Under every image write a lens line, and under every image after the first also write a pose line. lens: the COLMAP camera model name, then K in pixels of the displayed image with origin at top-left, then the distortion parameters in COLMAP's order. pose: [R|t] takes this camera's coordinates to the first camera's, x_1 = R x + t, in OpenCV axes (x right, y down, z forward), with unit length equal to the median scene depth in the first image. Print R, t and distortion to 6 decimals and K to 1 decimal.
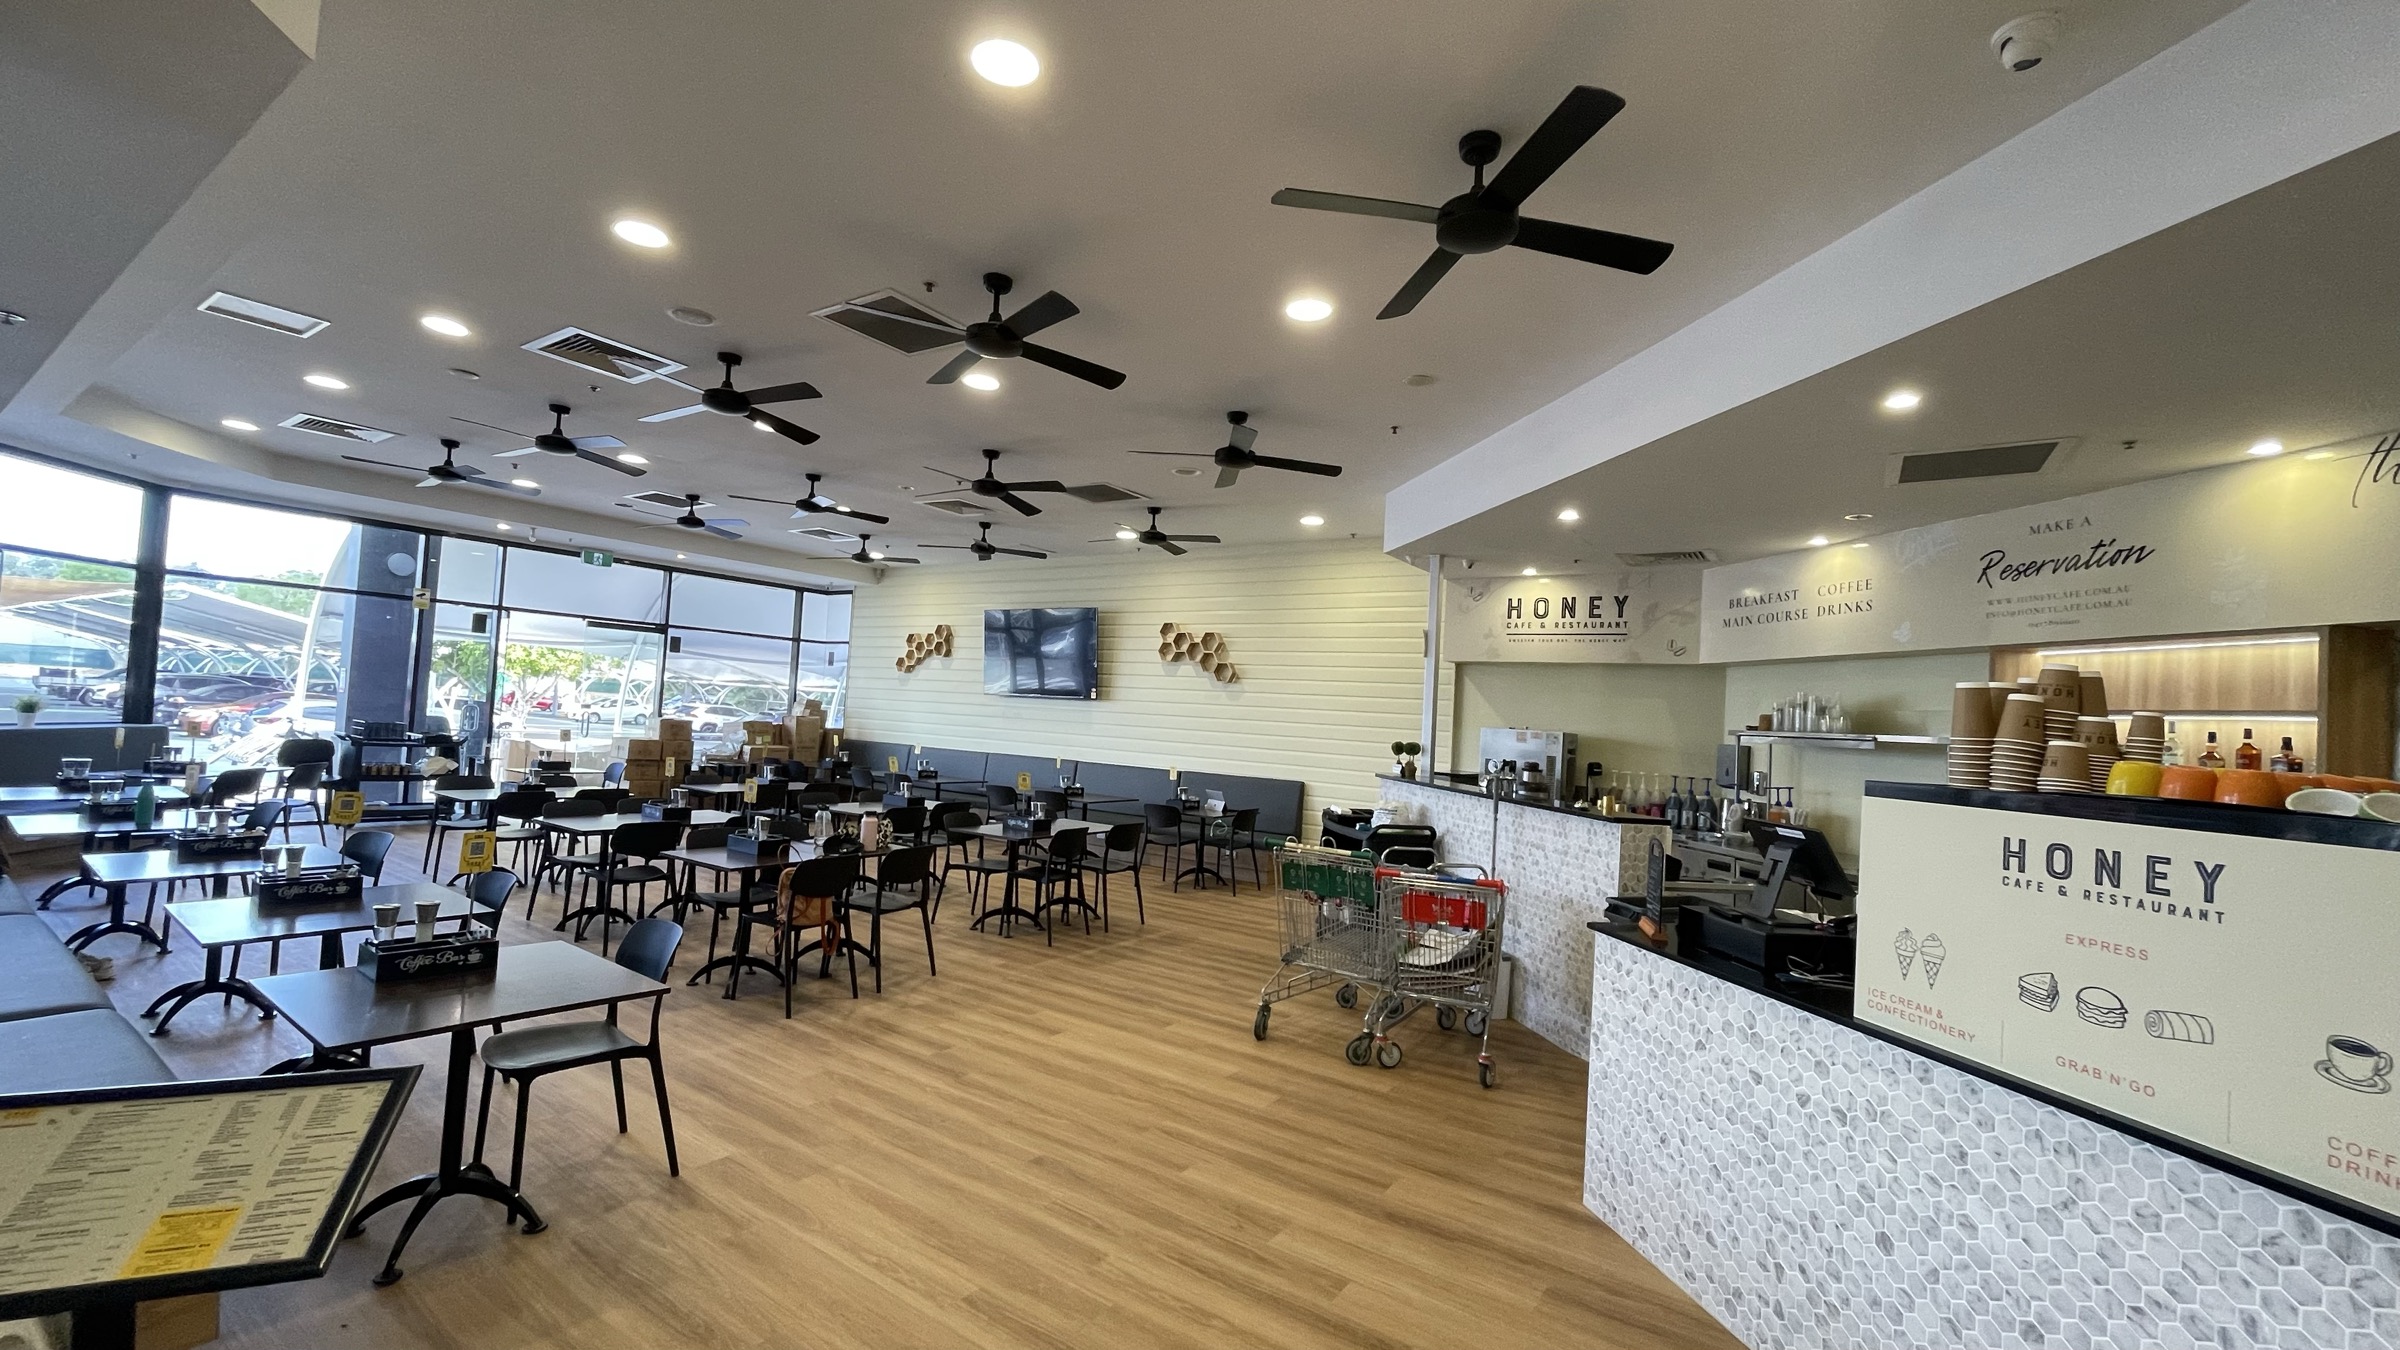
lens RADIAL K [[958.6, 0, 1192.7], [0, 958.6, 681.5], [0, 0, 1]] dist [-0.002602, 0.000424]
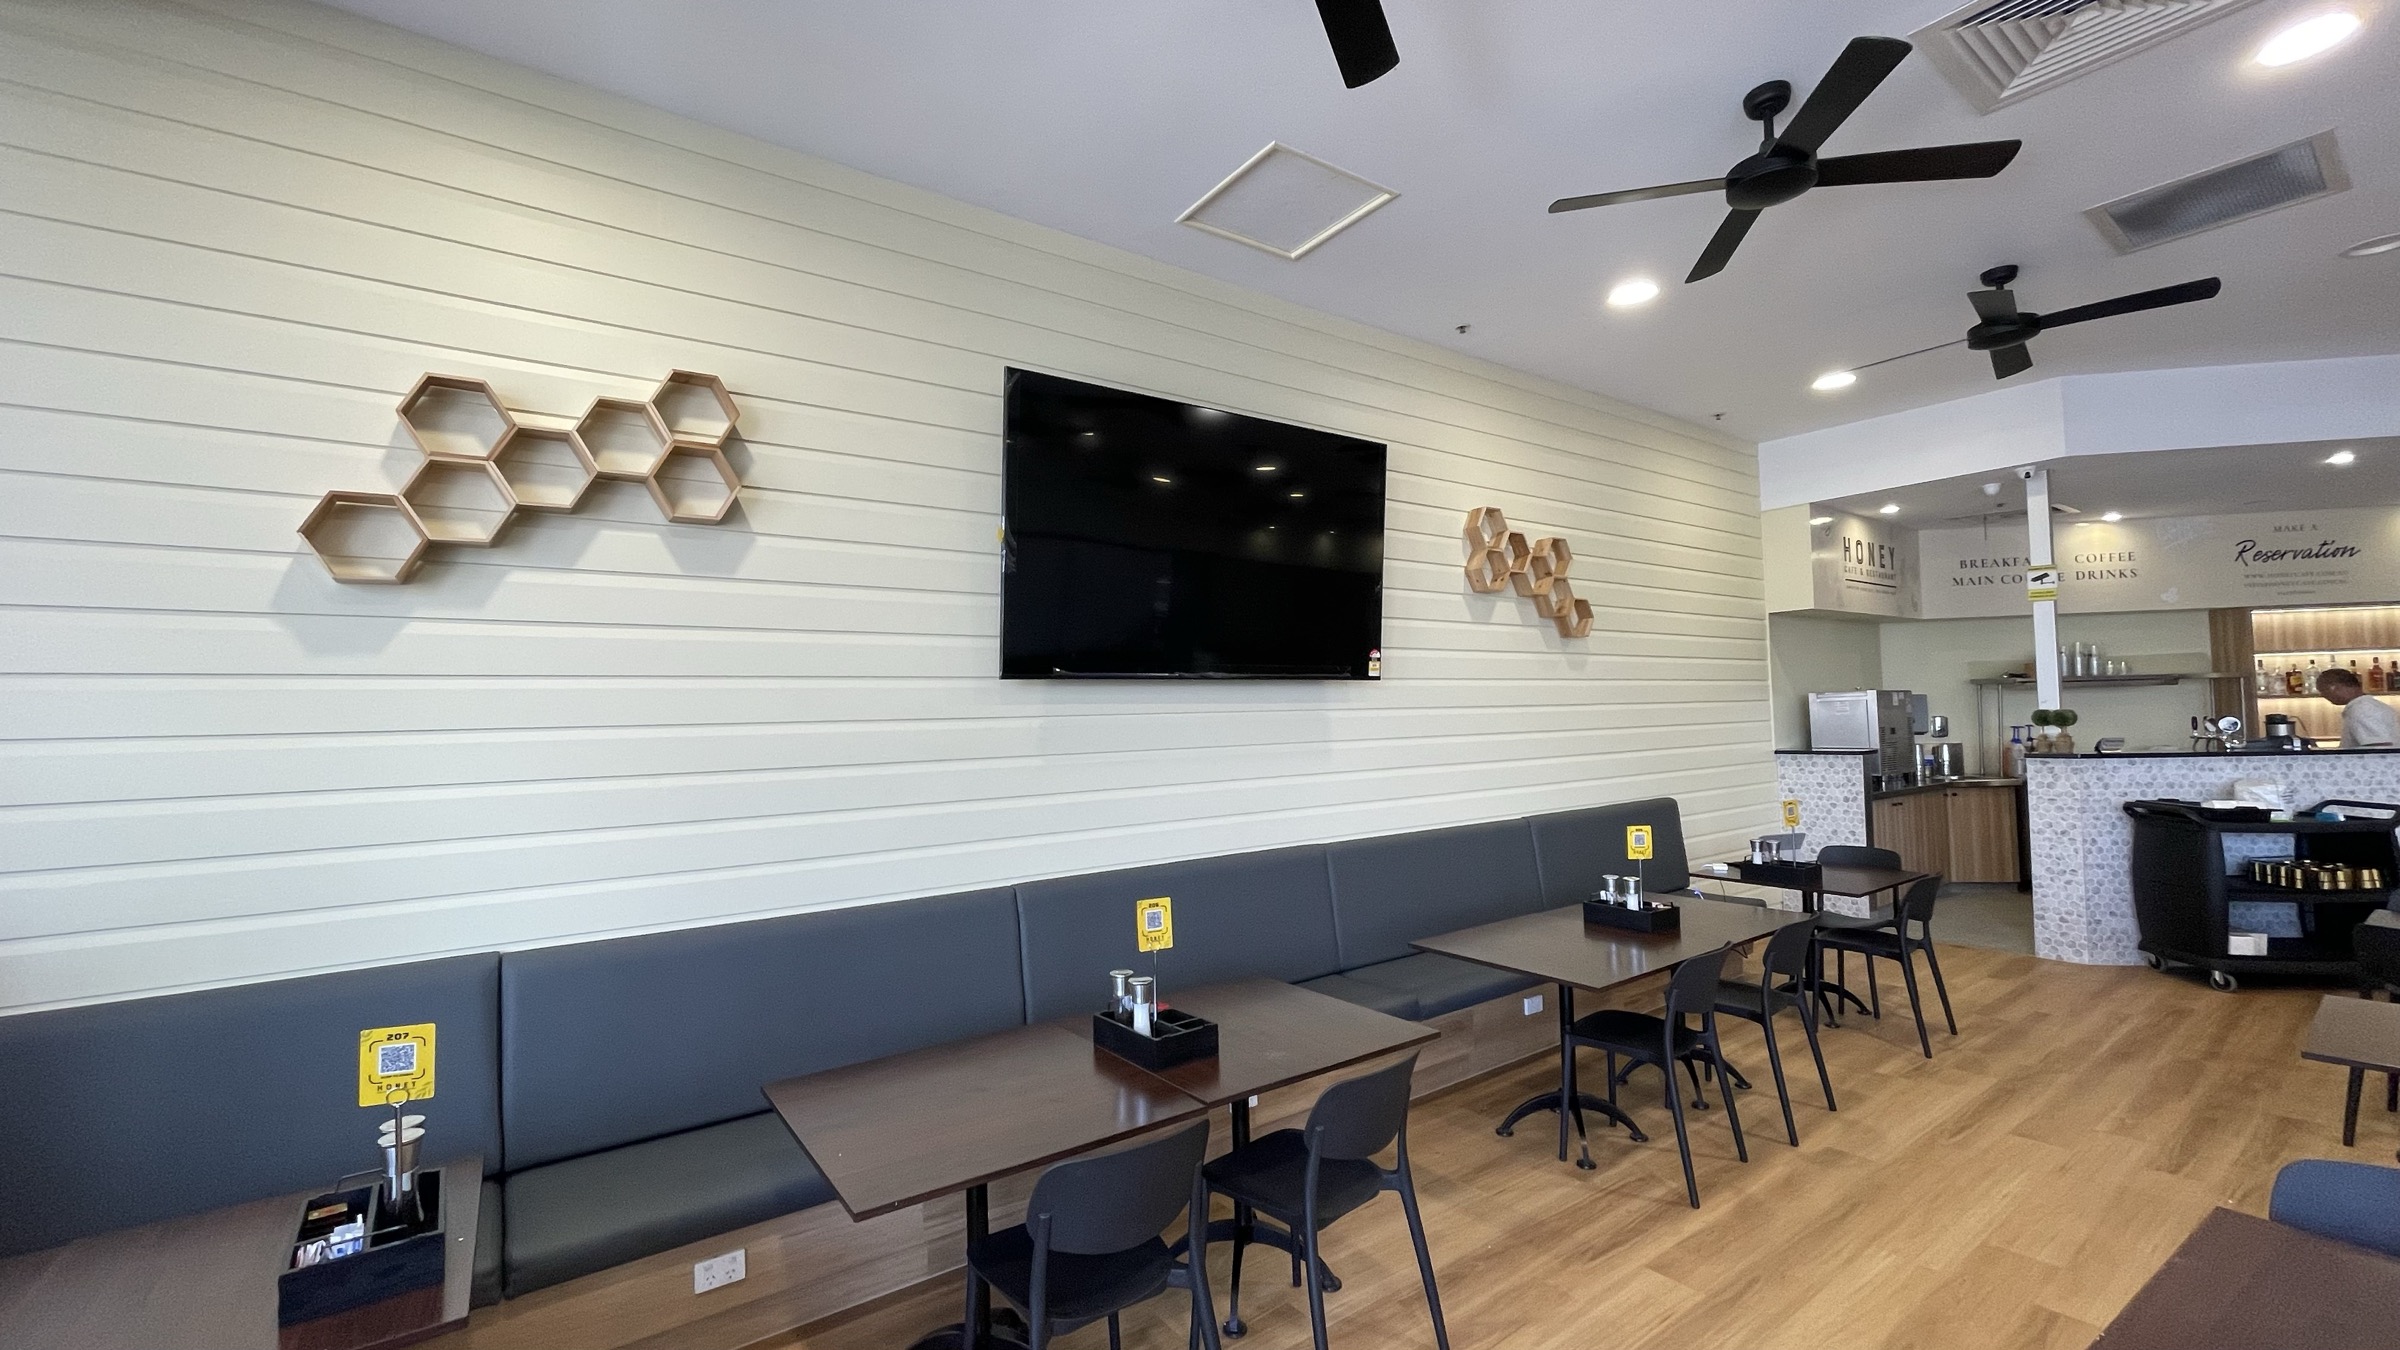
lens RADIAL K [[958.6, 0, 1192.7], [0, 958.6, 681.5], [0, 0, 1]] dist [-0.002602, 0.000424]
pose [[0.338347, -0.031311, 0.940500, -0.761571], [0.011468, 0.999509, 0.029150, 0.010784], [-0.940951, 0.000923, 0.338540, 1.452675]]
